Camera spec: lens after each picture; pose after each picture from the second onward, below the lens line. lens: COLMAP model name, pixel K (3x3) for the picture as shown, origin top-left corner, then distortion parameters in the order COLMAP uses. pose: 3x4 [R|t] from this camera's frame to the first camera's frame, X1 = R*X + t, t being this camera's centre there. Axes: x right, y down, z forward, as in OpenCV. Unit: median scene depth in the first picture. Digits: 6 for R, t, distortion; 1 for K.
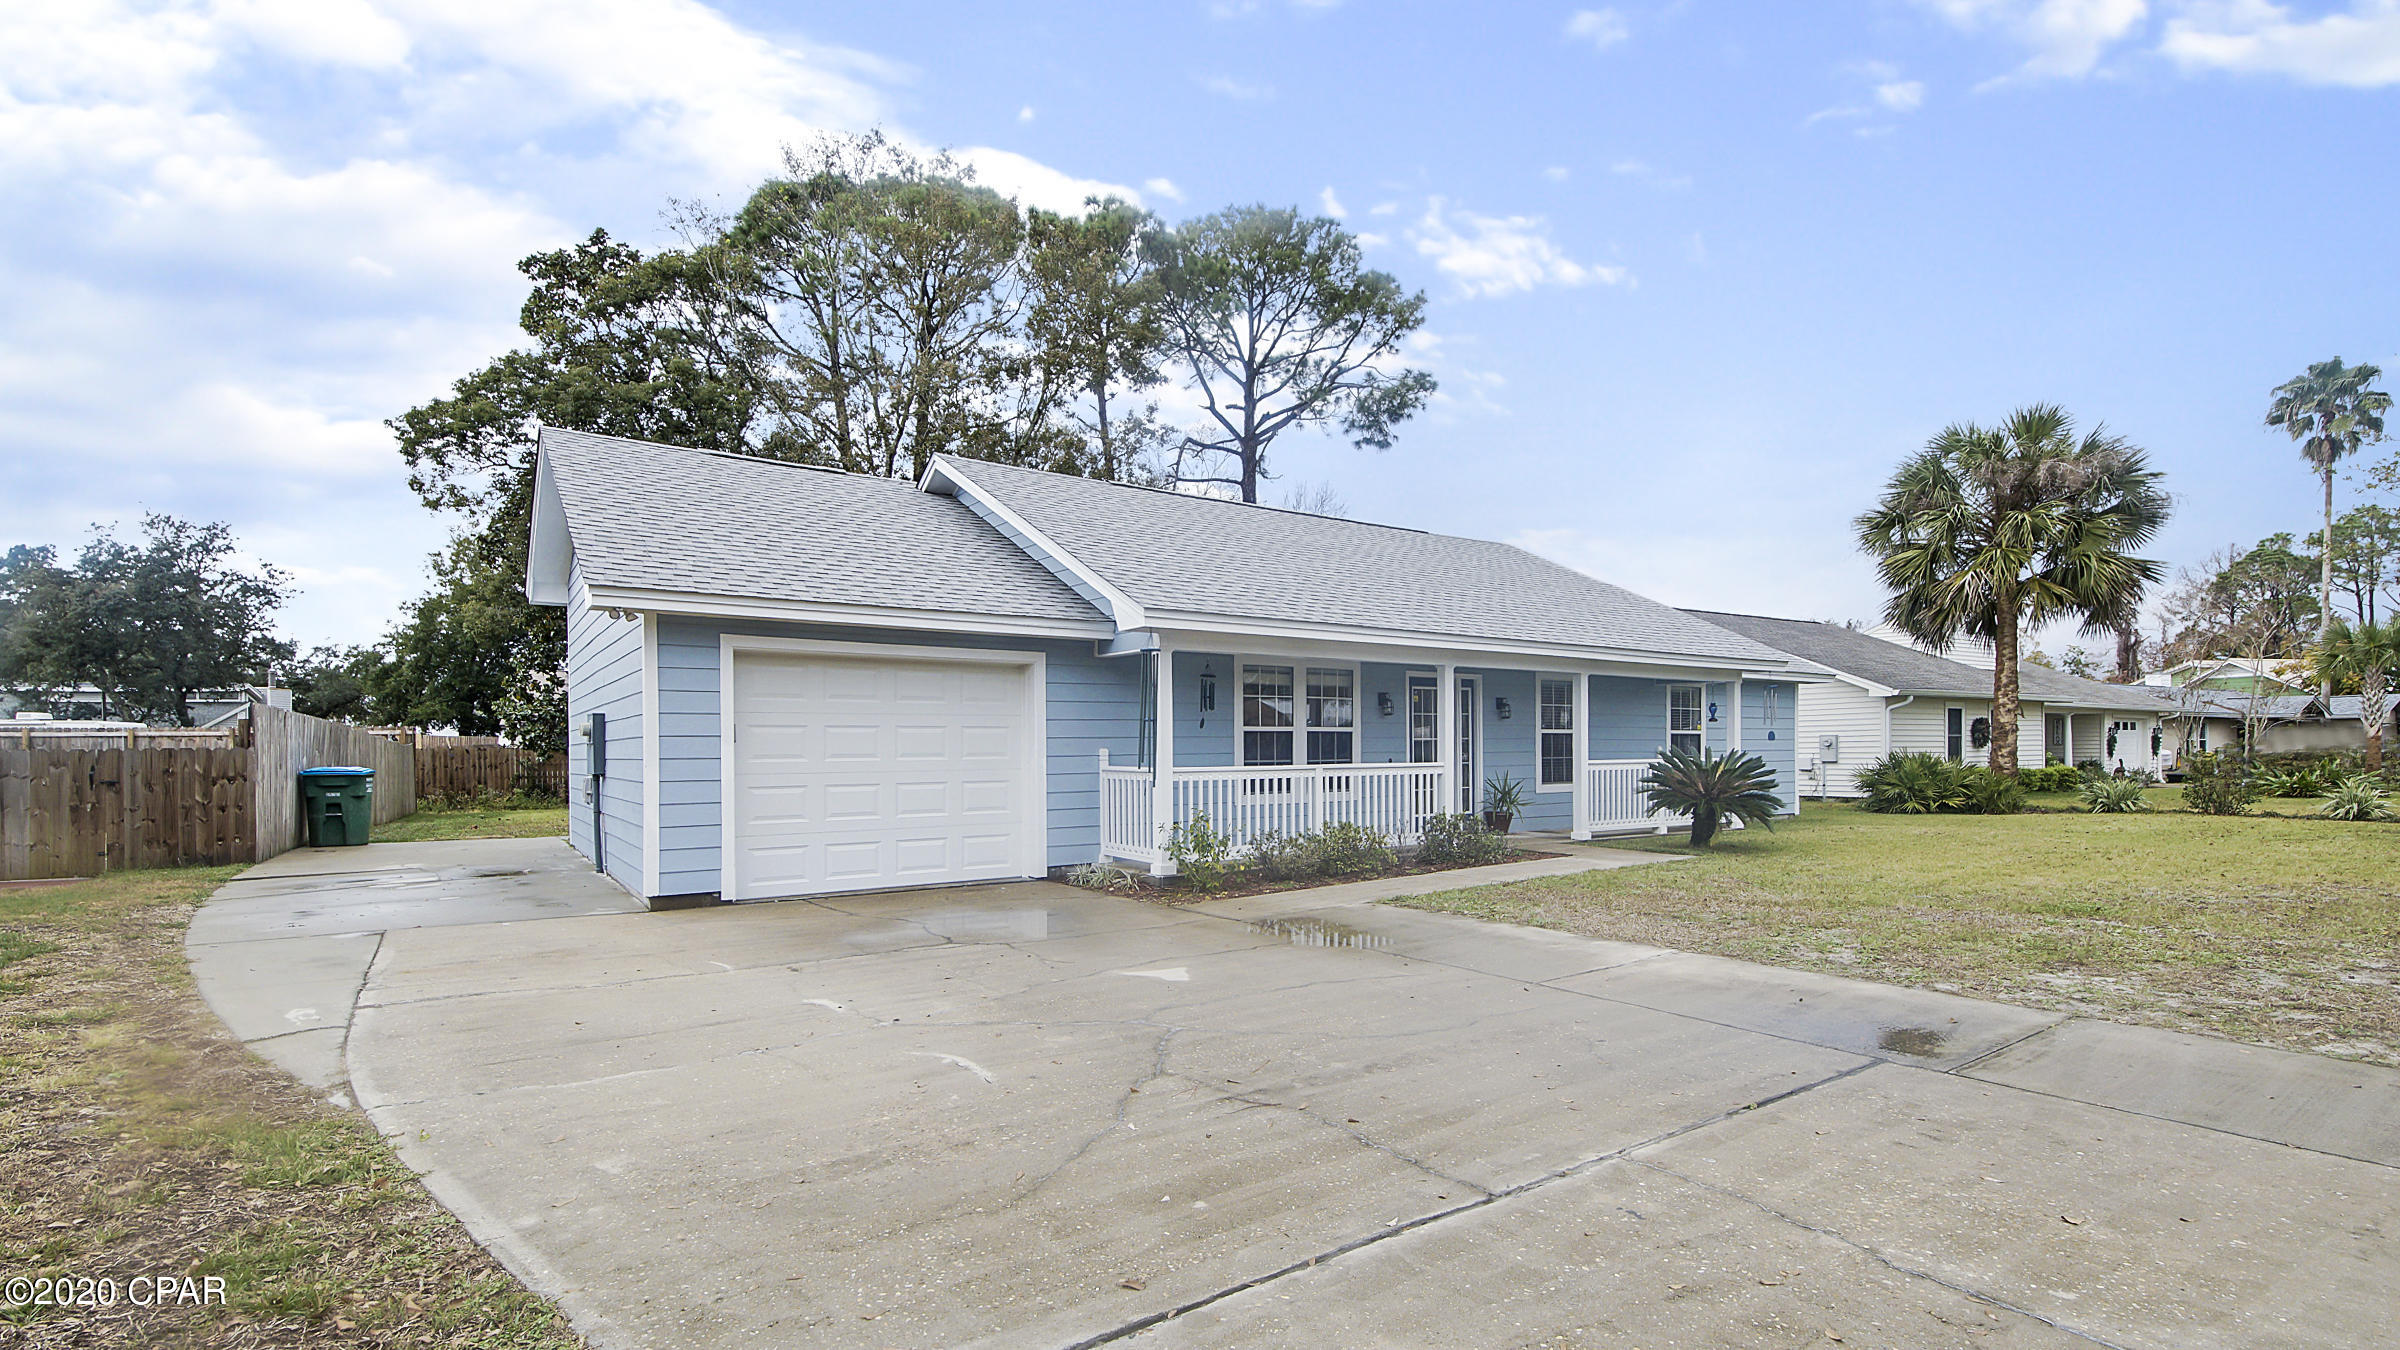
lens RADIAL K [[1069.0, 0, 1213.0], [0, 1069.0, 690.8], [0, 0, 1]] dist [0.011917, -0.006489]
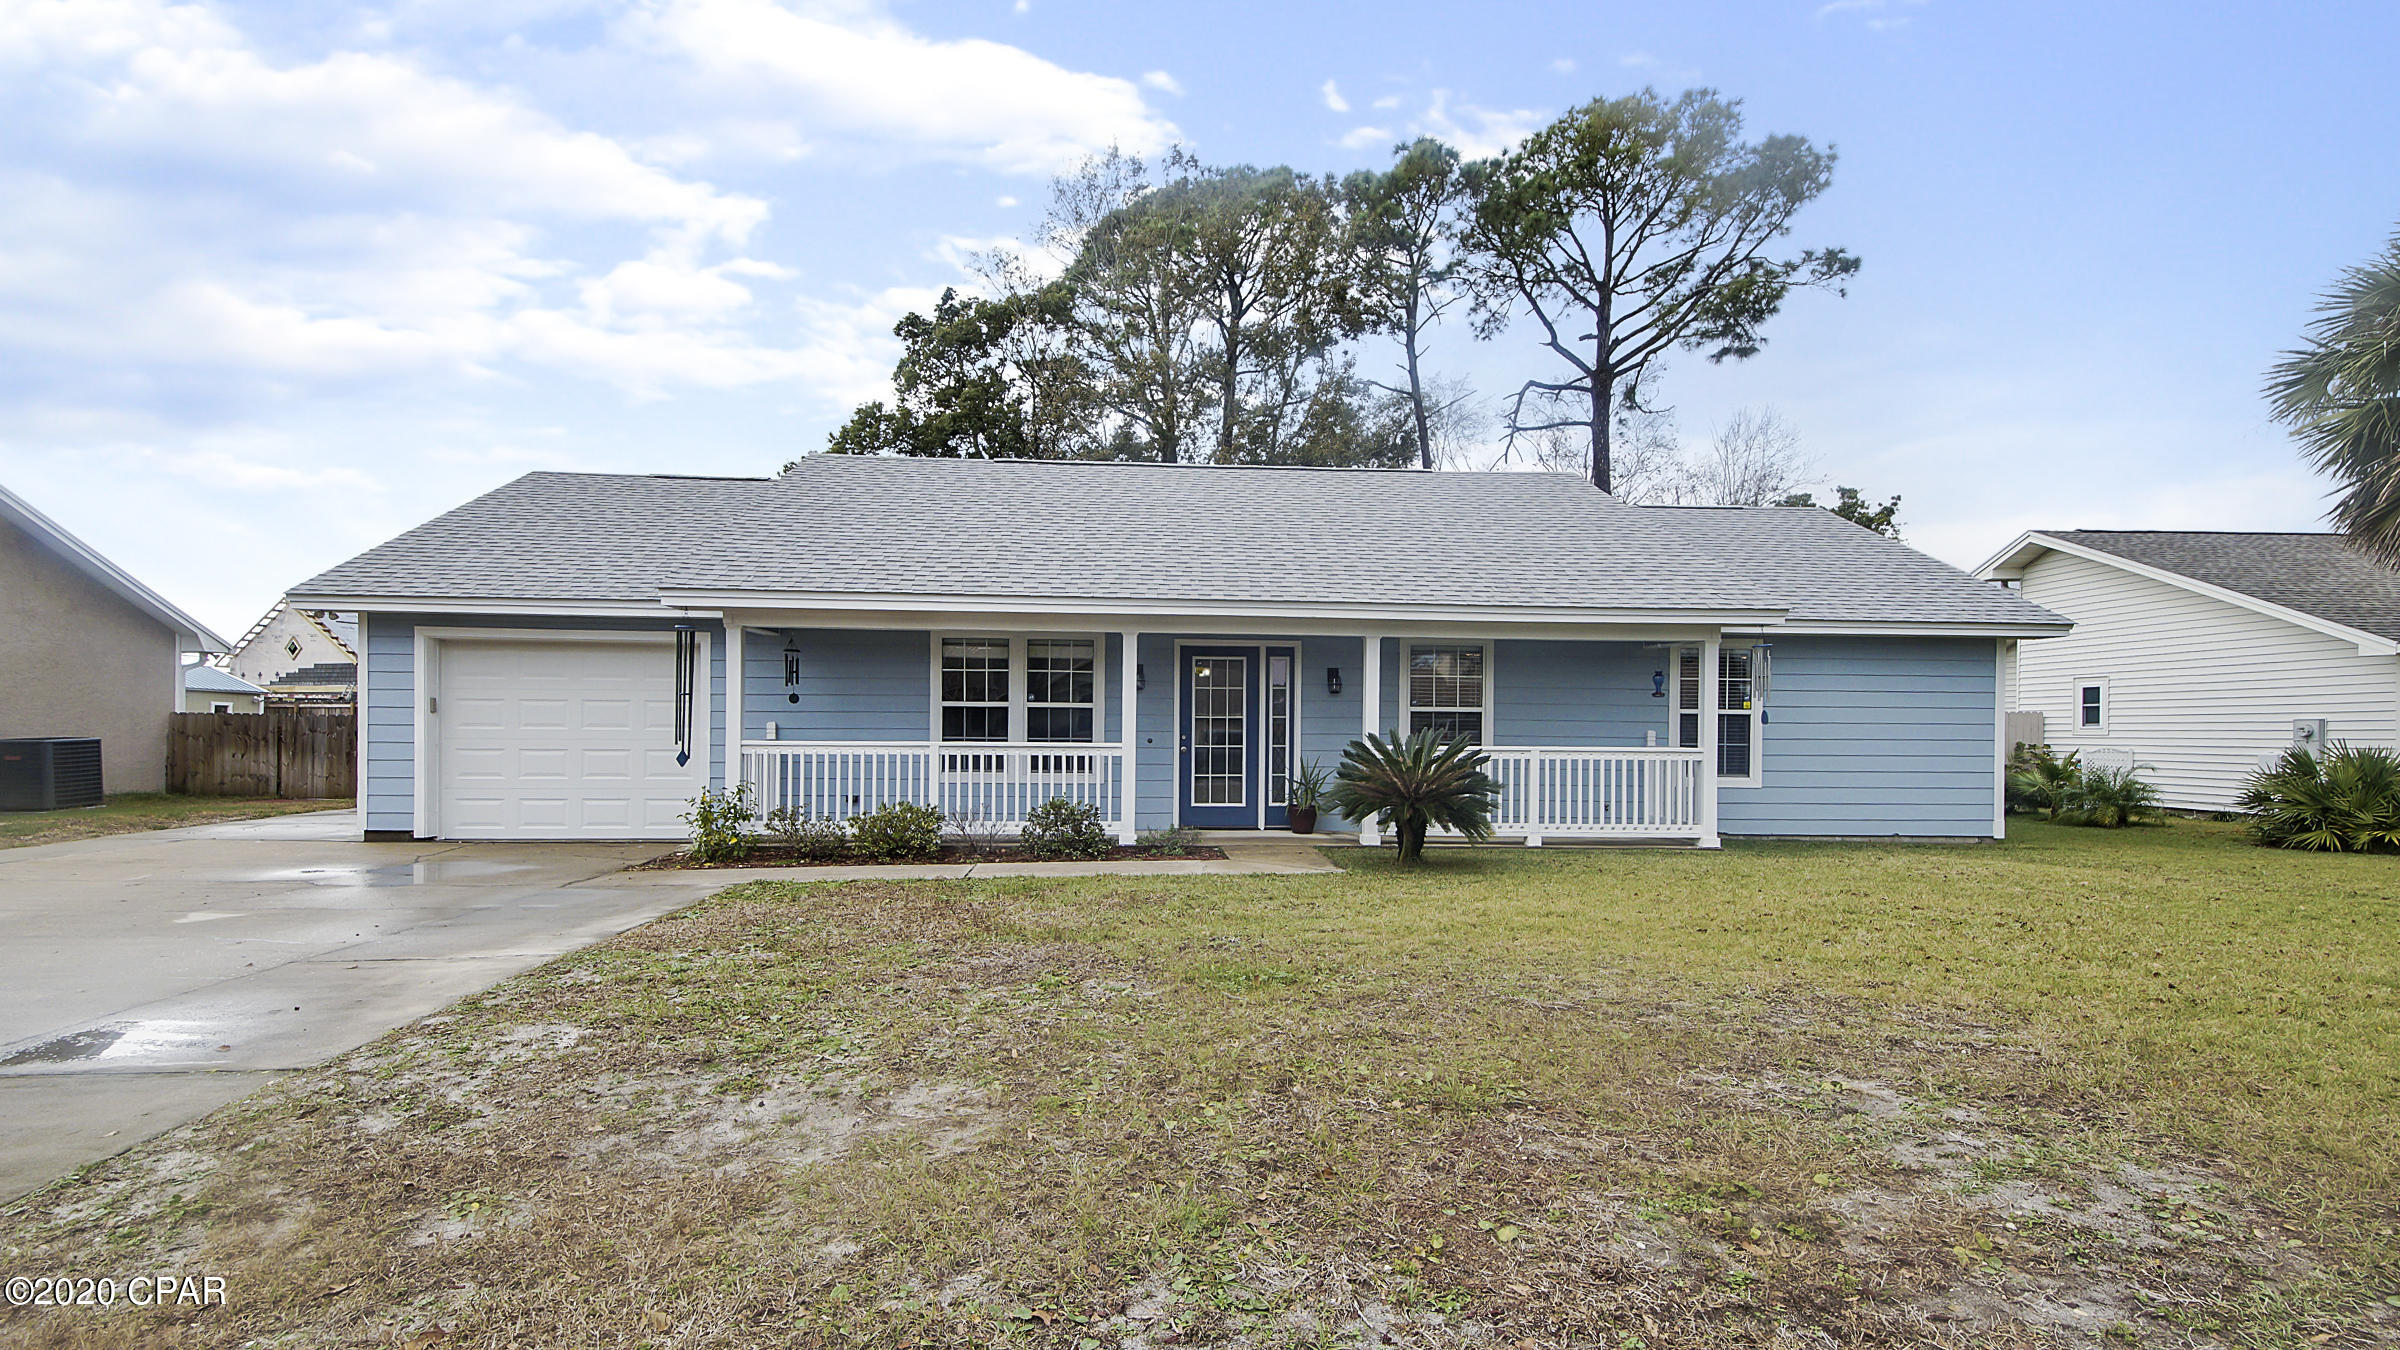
lens RADIAL K [[1069.0, 0, 1203.0], [0, 1069.0, 685.4], [0, 0, 1]] dist [0.011917, -0.006489]
pose [[0.850123, -0.008053, -0.526523, 0.701059], [0.016239, 0.999808, 0.010927, 0.012244], [0.526334, -0.017839, 0.850091, 0.289496]]
